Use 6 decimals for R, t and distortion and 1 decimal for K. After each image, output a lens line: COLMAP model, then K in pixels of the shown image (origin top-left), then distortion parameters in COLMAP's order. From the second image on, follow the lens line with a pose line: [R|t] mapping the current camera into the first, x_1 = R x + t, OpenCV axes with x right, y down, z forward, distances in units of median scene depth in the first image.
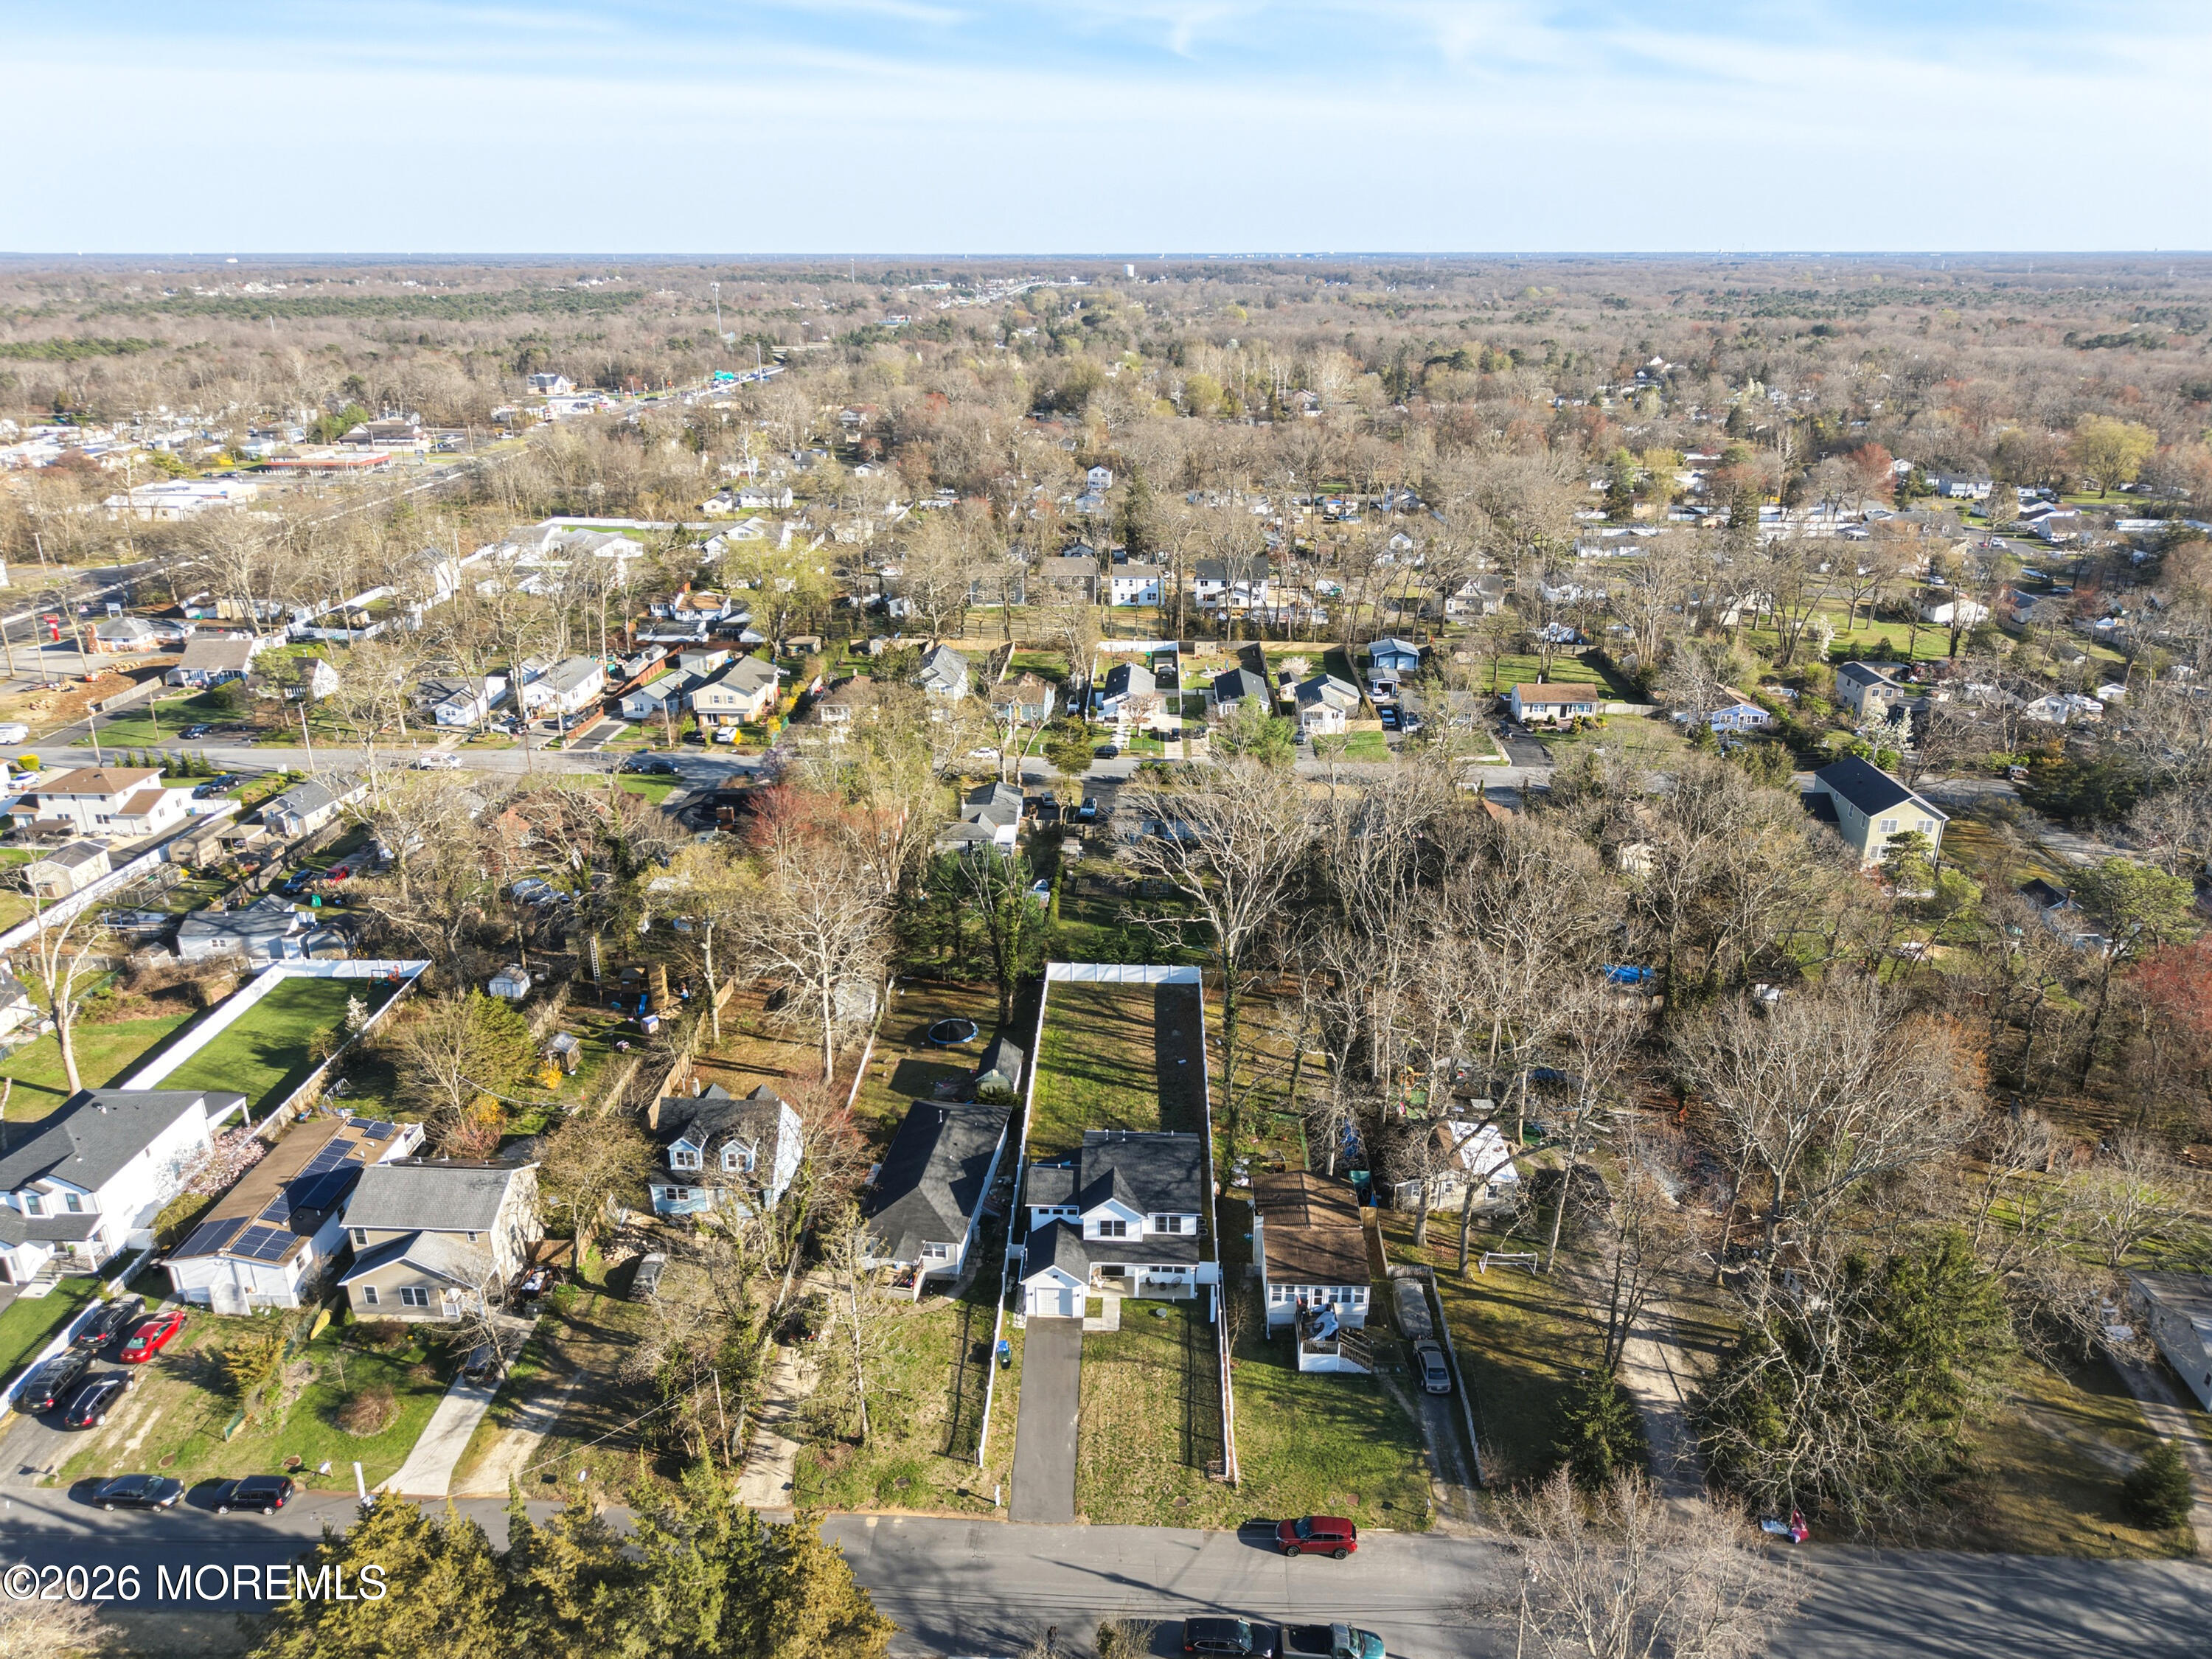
lens RADIAL K [[1453.6, 0, 1106.0], [0, 1453.6, 829.5], [0, 0, 1]] dist [0.017041, -0.001365]
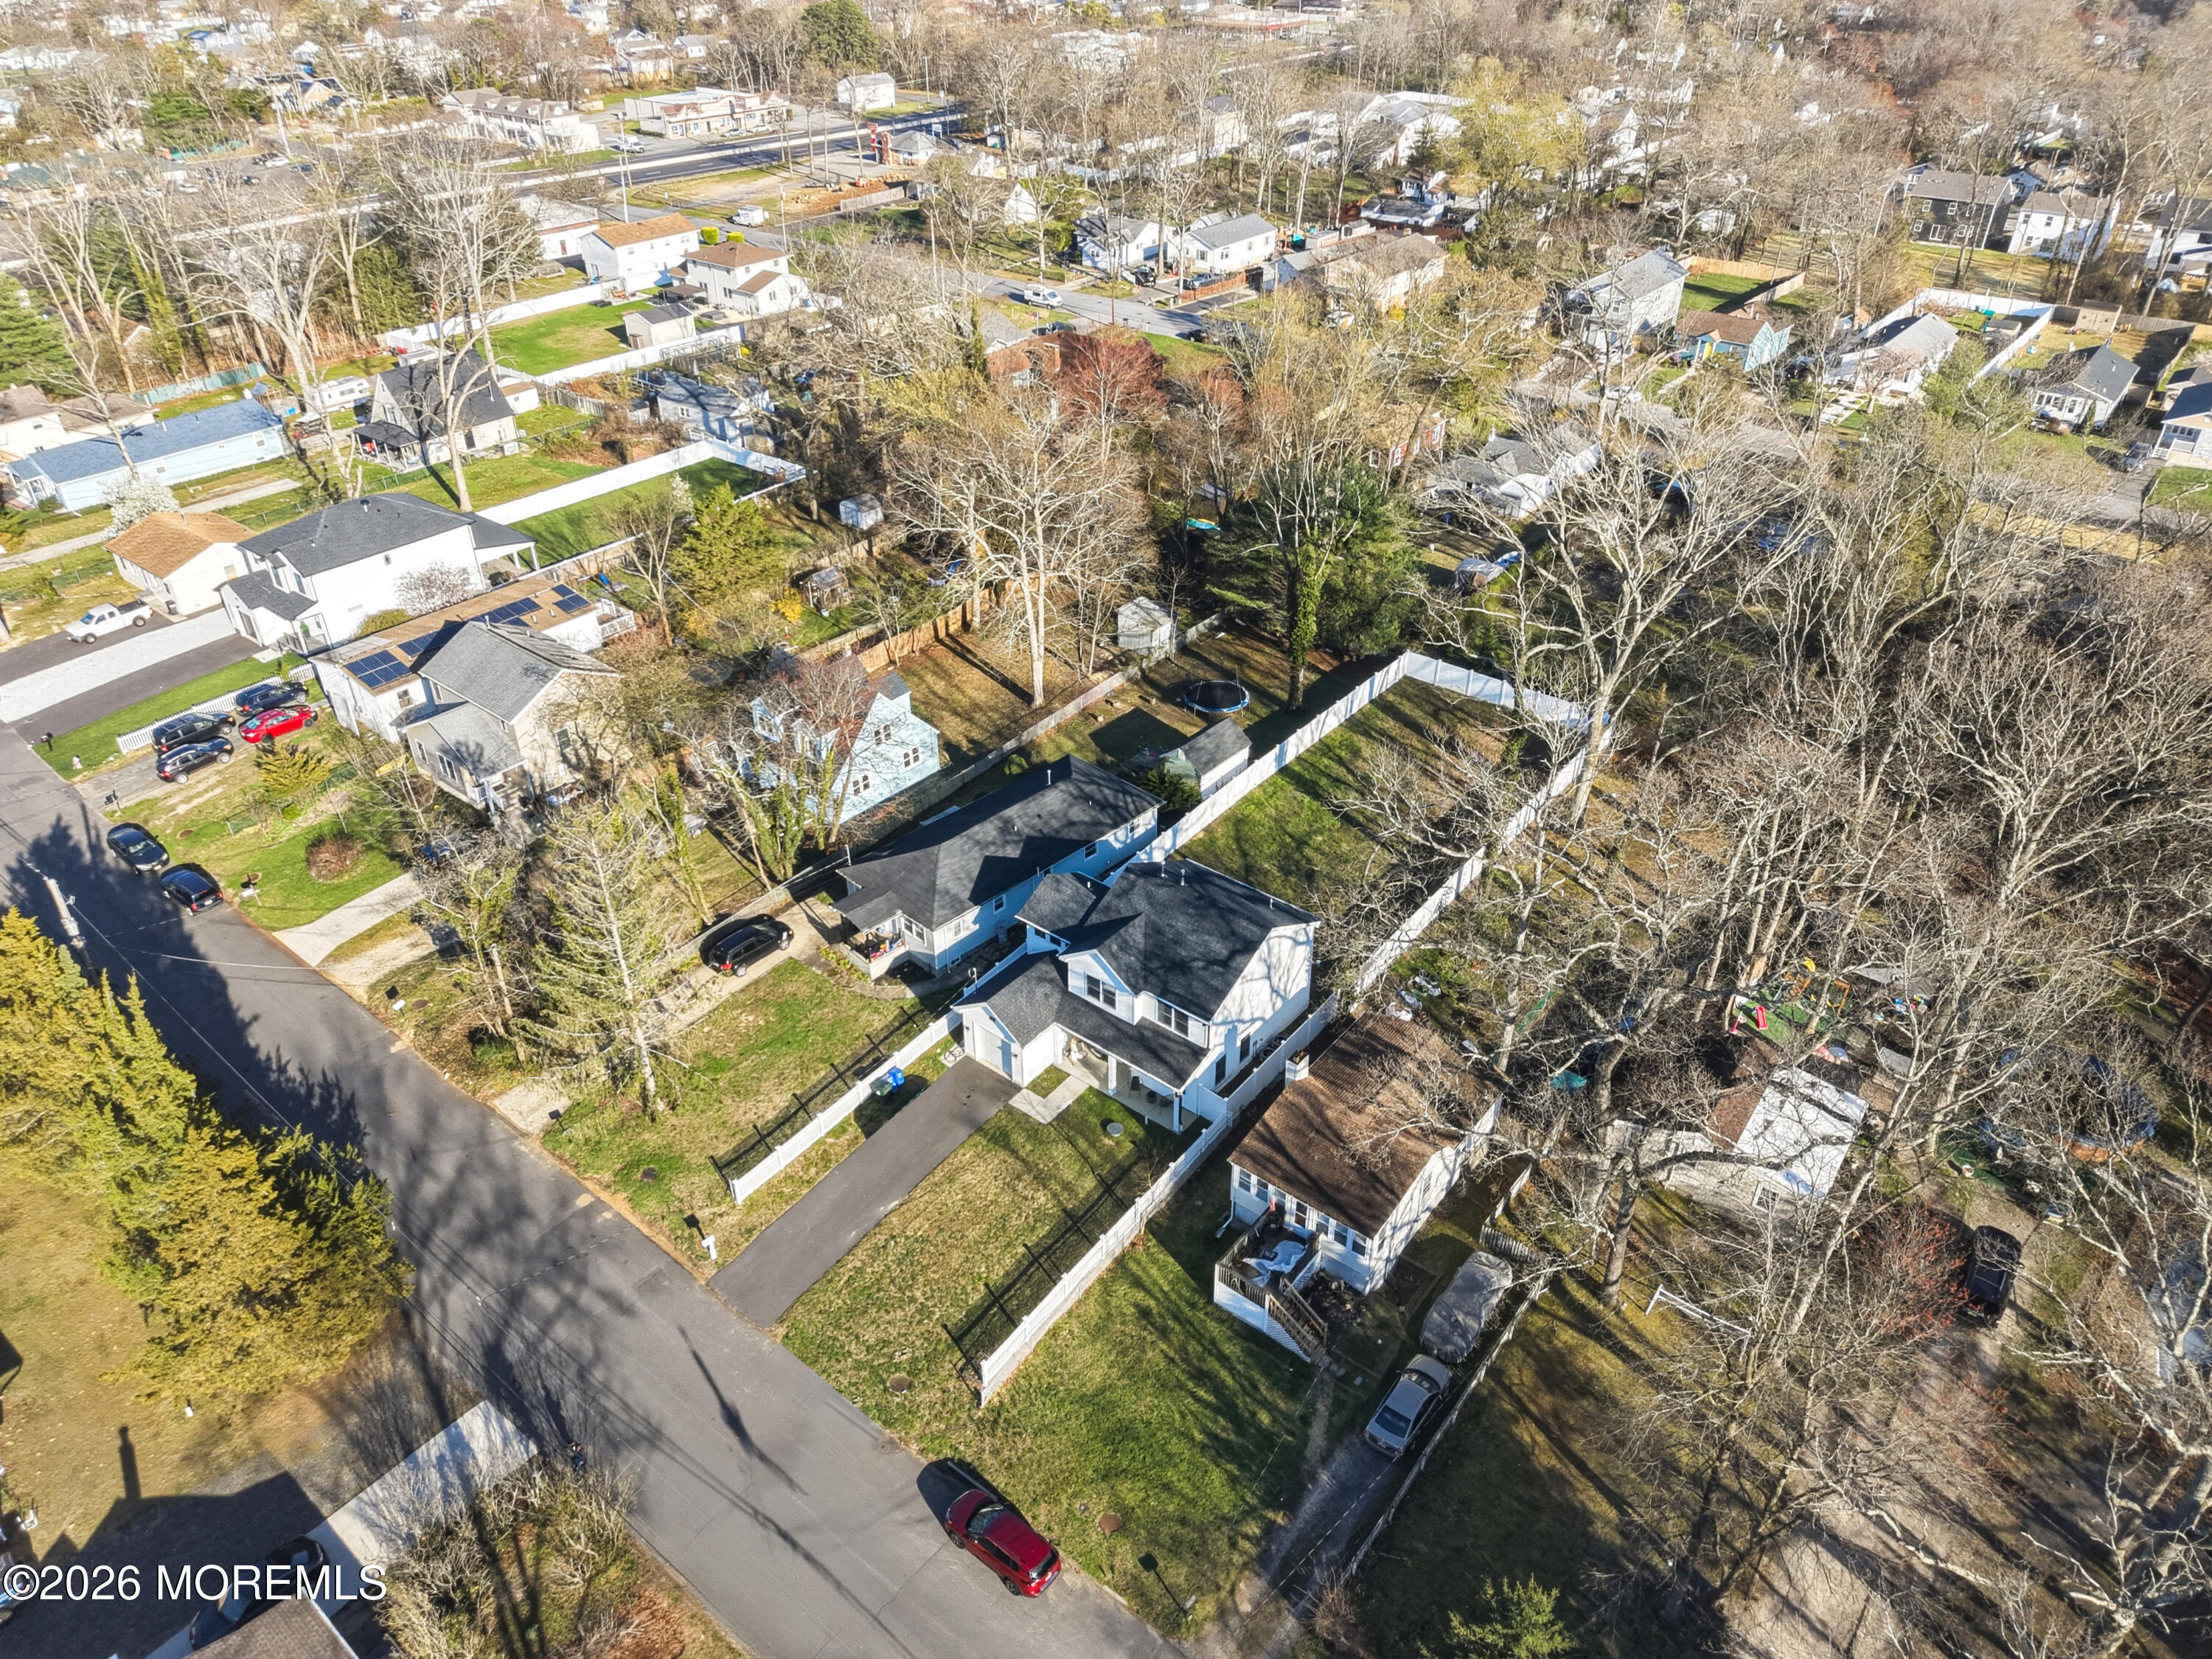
lens RADIAL K [[1453.6, 0, 1106.0], [0, 1453.6, 829.5], [0, 0, 1]] dist [0.017041, -0.001365]
pose [[0.804660, 0.326677, -0.495787, 0.319805], [-0.210222, 0.937692, 0.276661, 0.013409], [0.555274, -0.118392, 0.823198, 0.446684]]
